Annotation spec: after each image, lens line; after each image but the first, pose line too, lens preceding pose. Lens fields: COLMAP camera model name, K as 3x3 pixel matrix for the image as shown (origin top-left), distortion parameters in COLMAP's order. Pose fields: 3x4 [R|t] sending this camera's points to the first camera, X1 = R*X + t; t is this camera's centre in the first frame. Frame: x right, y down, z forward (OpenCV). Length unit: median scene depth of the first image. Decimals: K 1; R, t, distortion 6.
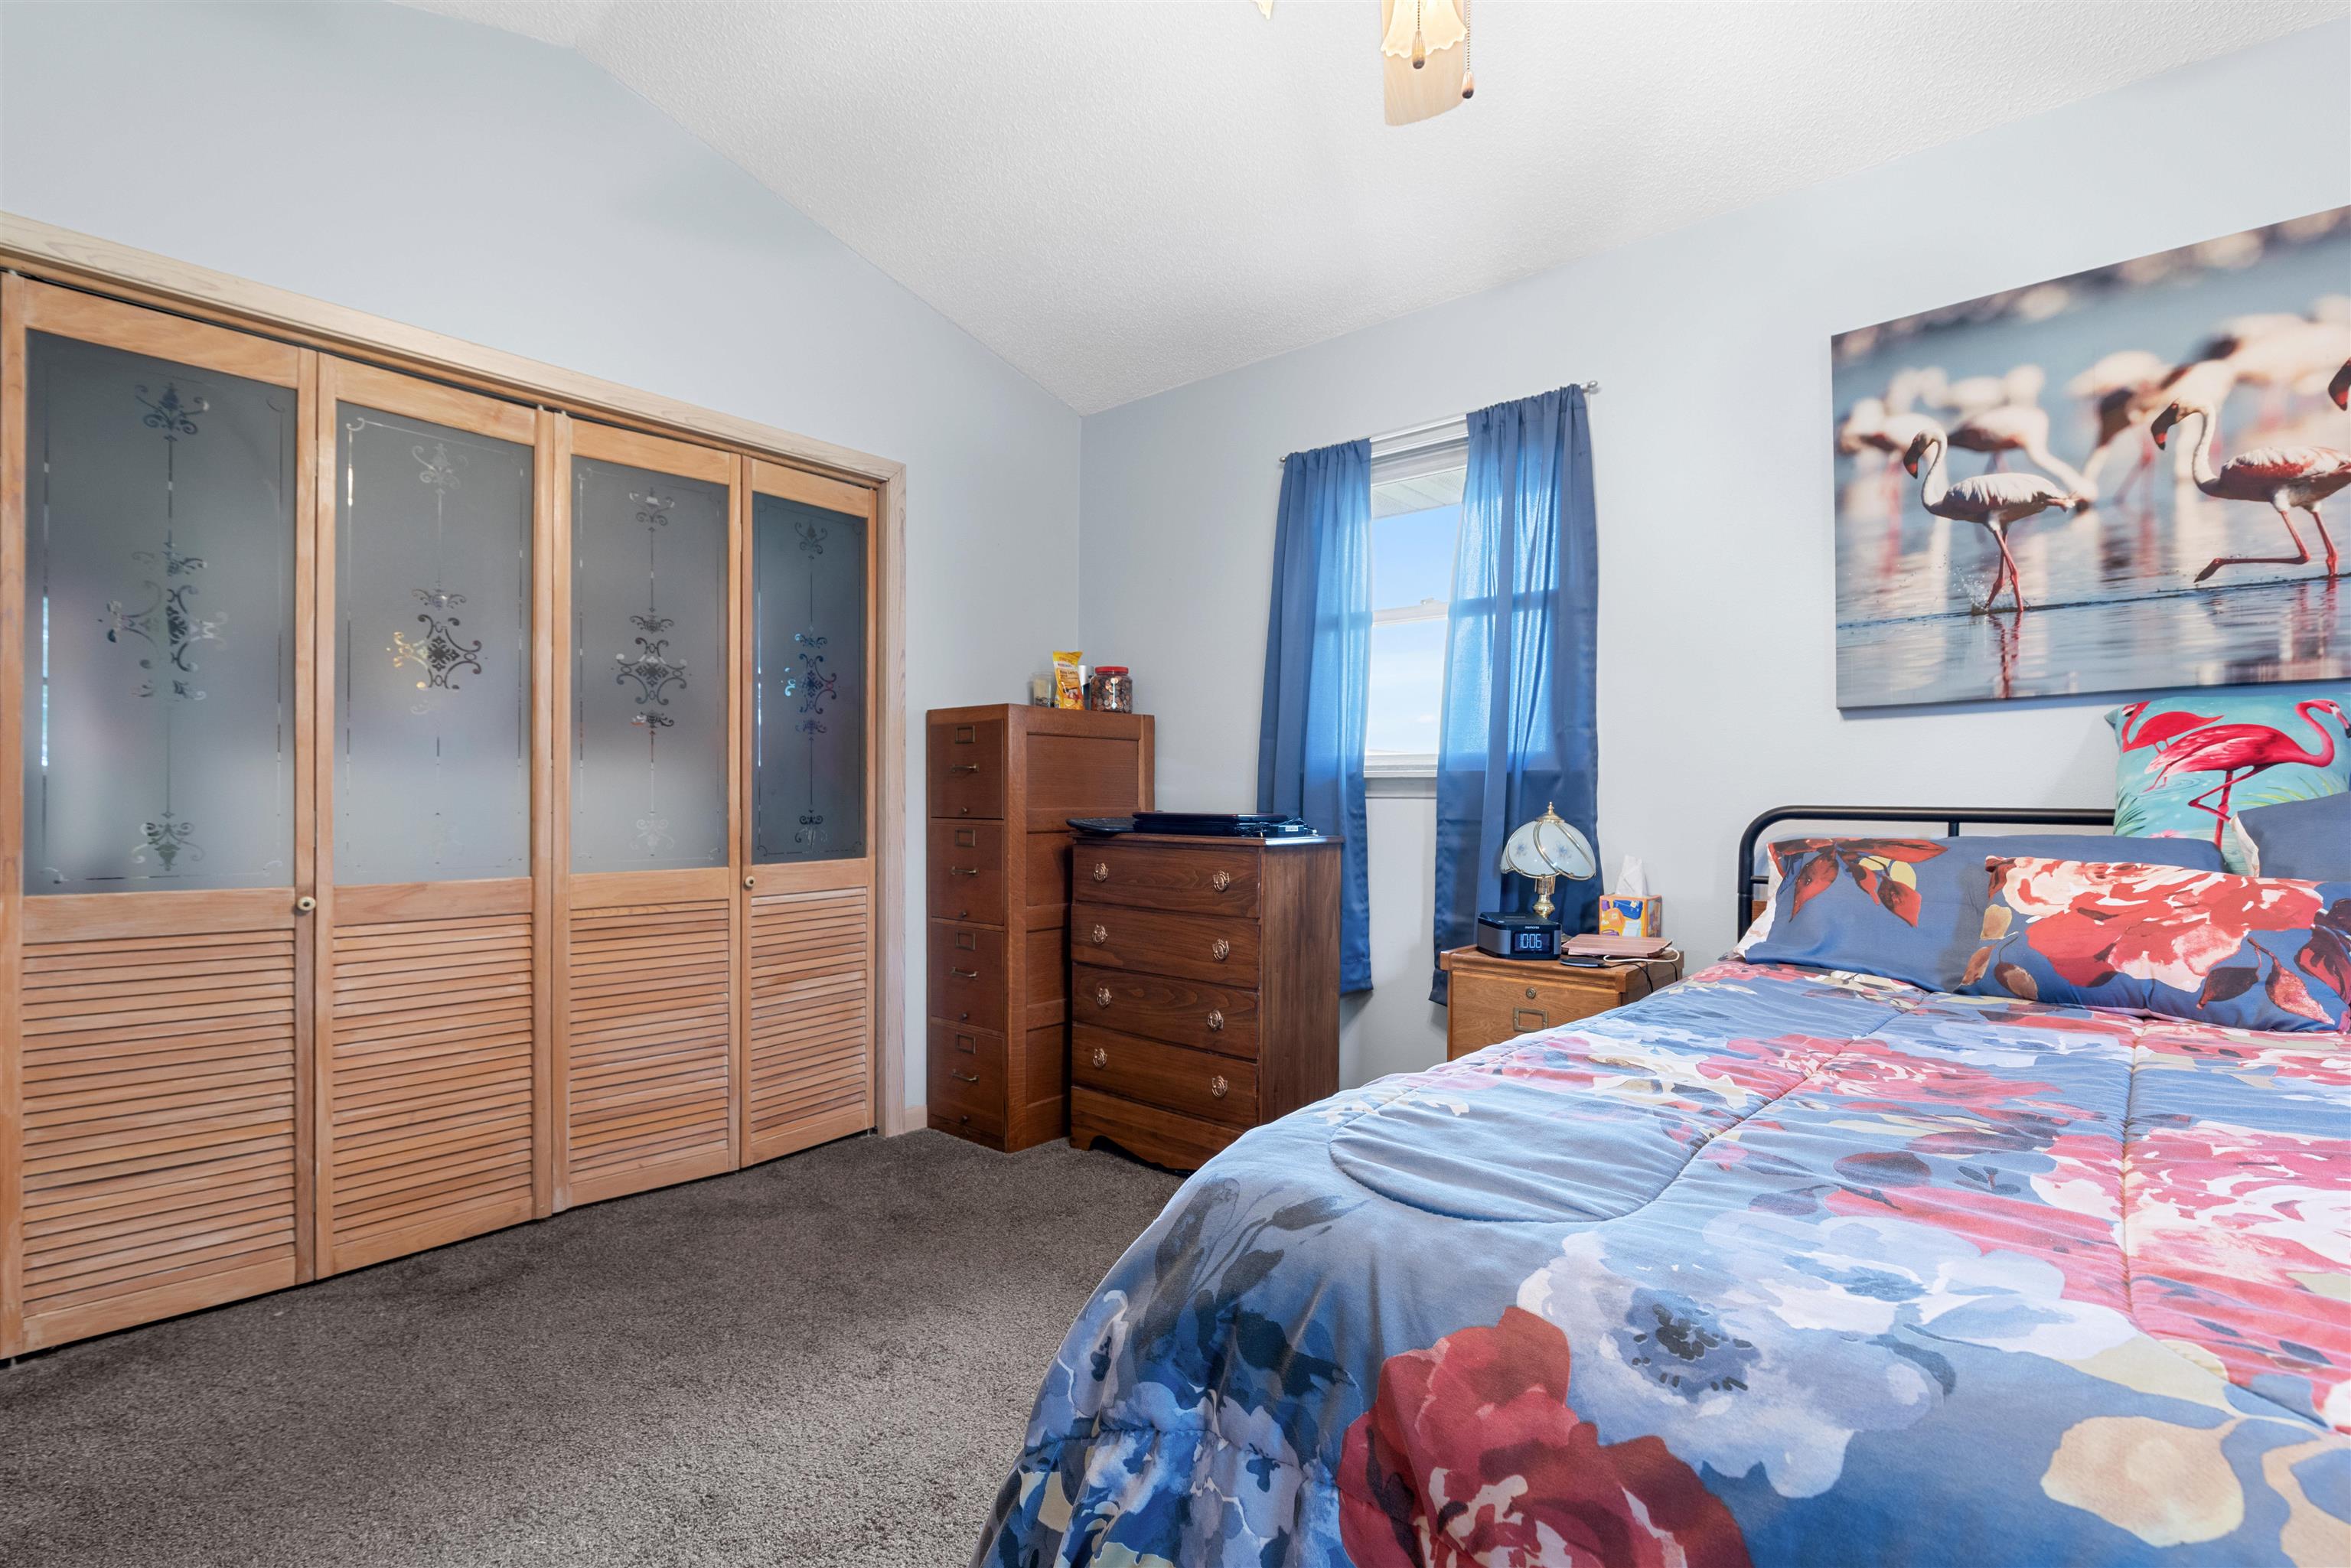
lens RADIAL K [[1060.4, 0, 1171.8], [0, 1060.4, 791.6], [0, 0, 1]] dist [0.001551, -0.000171]
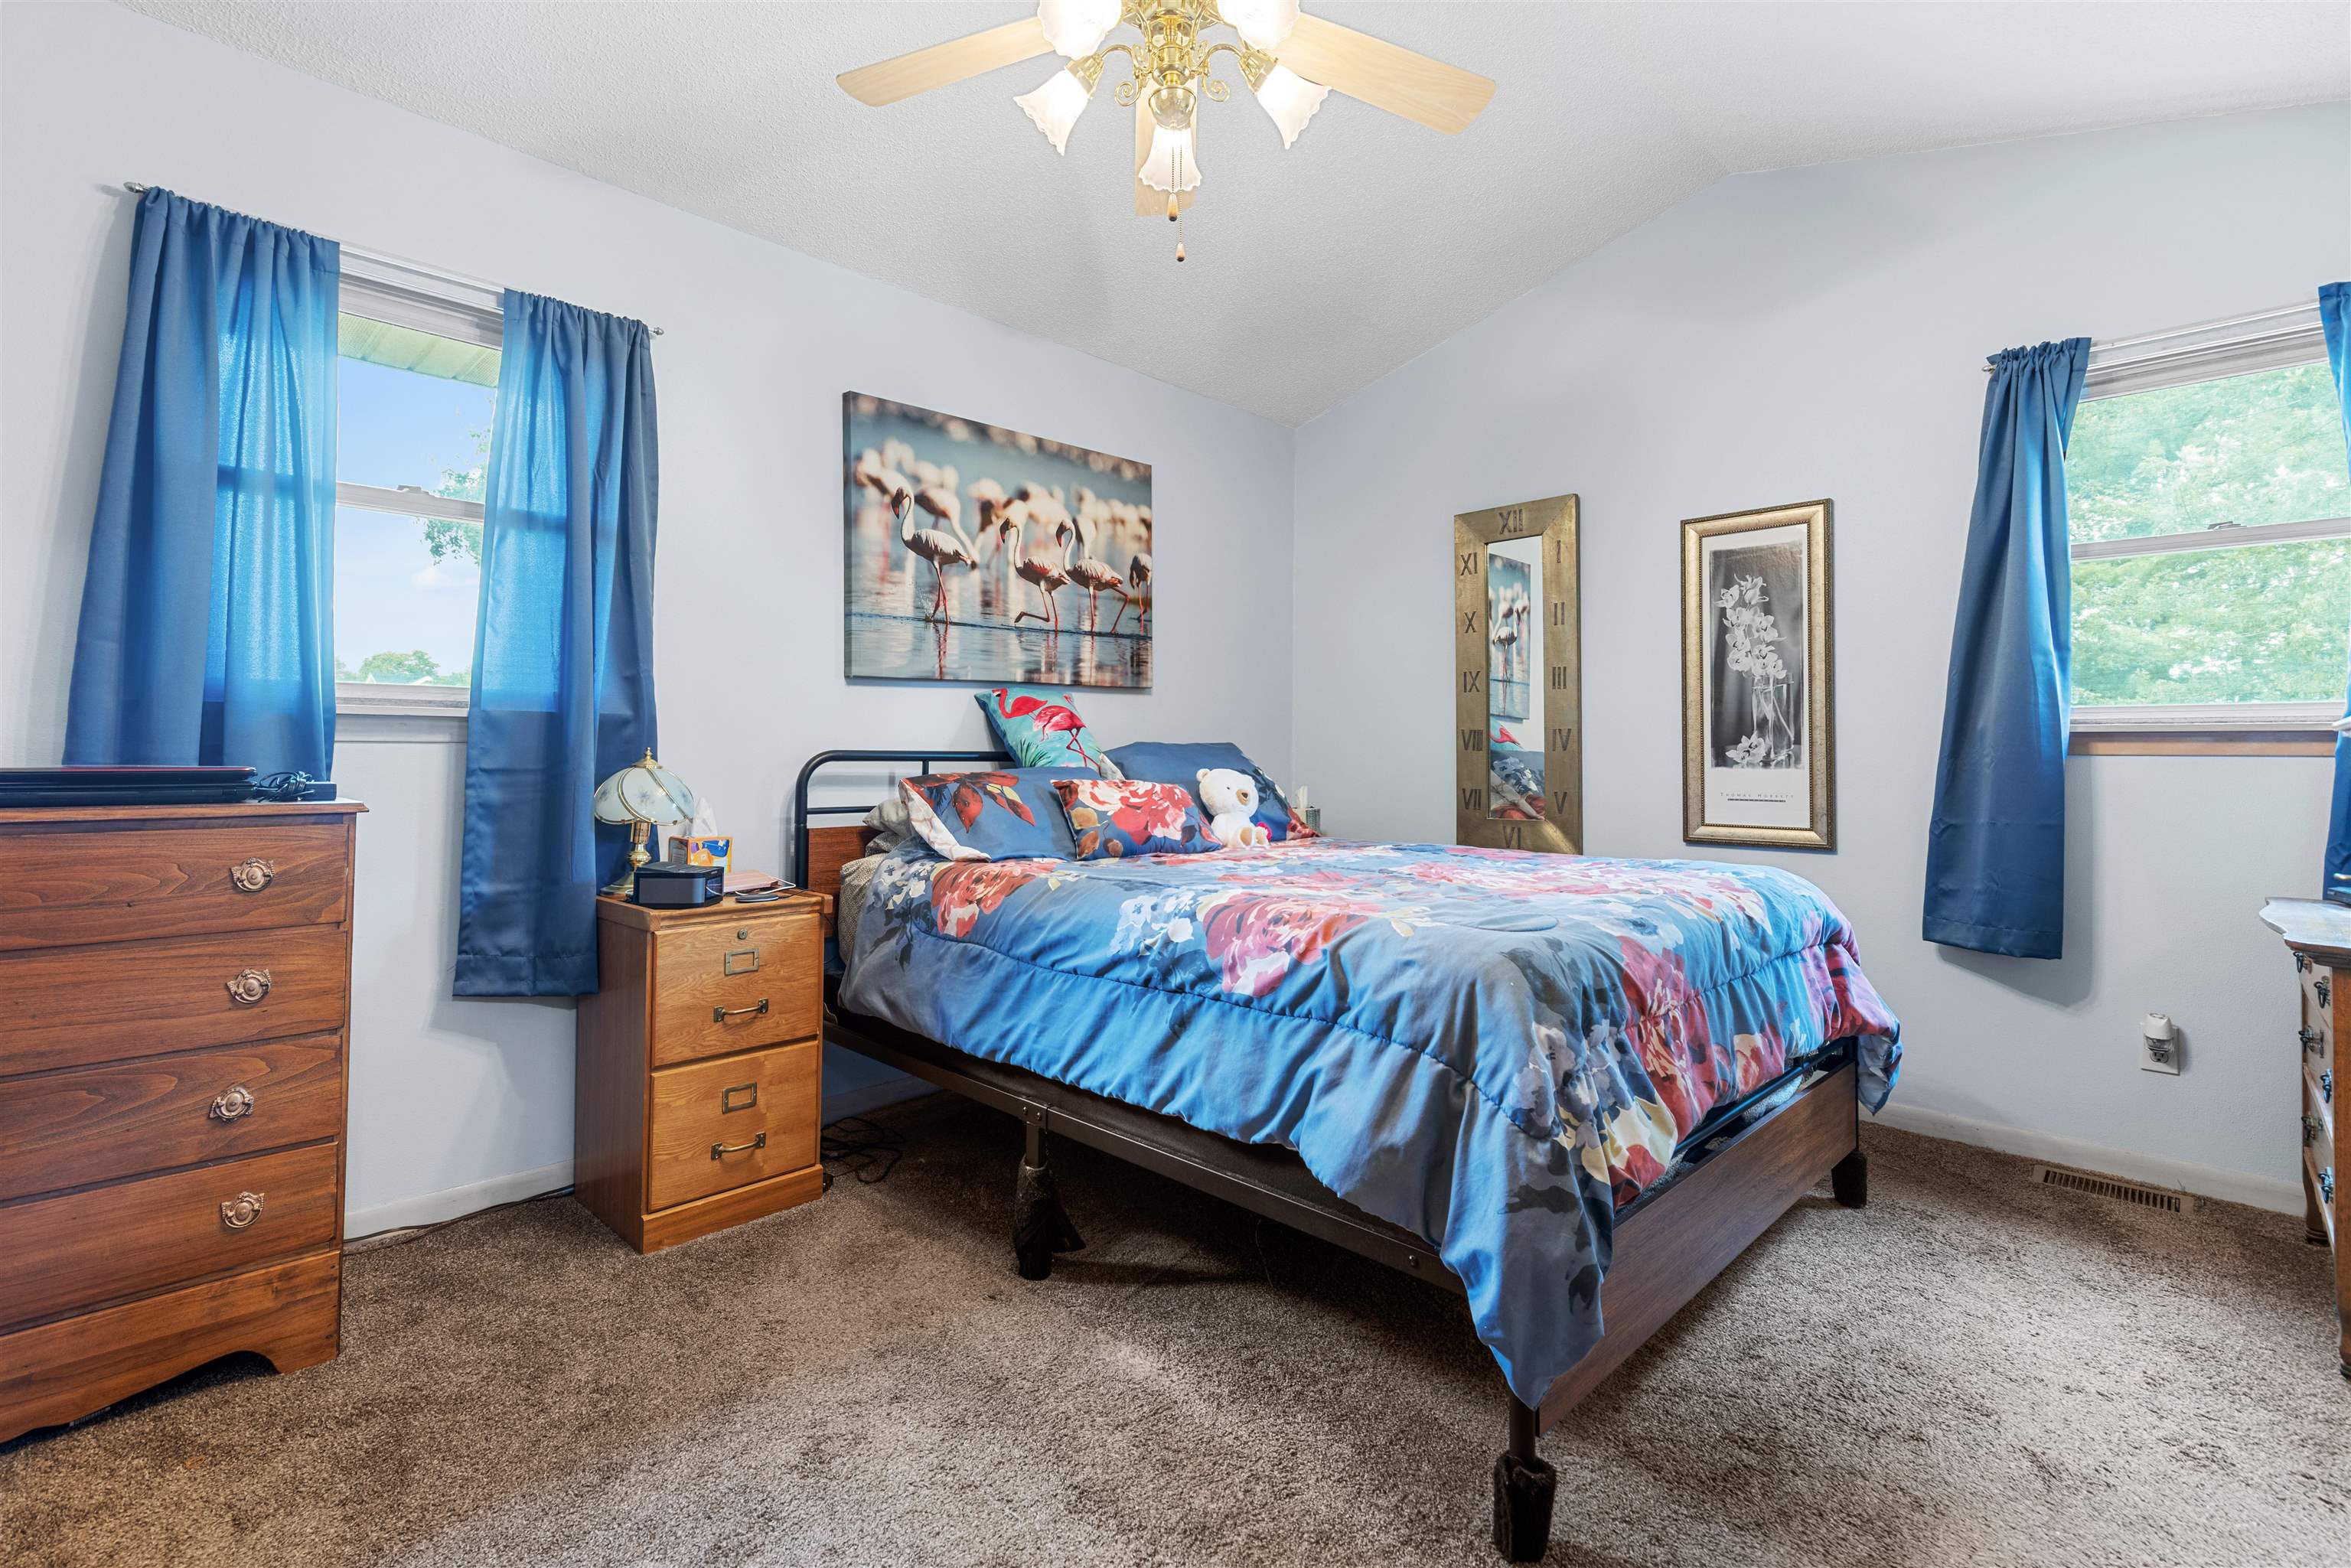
lens RADIAL K [[1062.8, 0, 1167.1], [0, 1062.8, 724.2], [0, 0, 1]] dist [0.022630, 0.000007]
pose [[0.092296, 0.021386, 0.995502, -0.695538], [-0.010395, 0.999736, -0.020513, 0.004393], [-0.995677, -0.008455, 0.092494, 0.526910]]
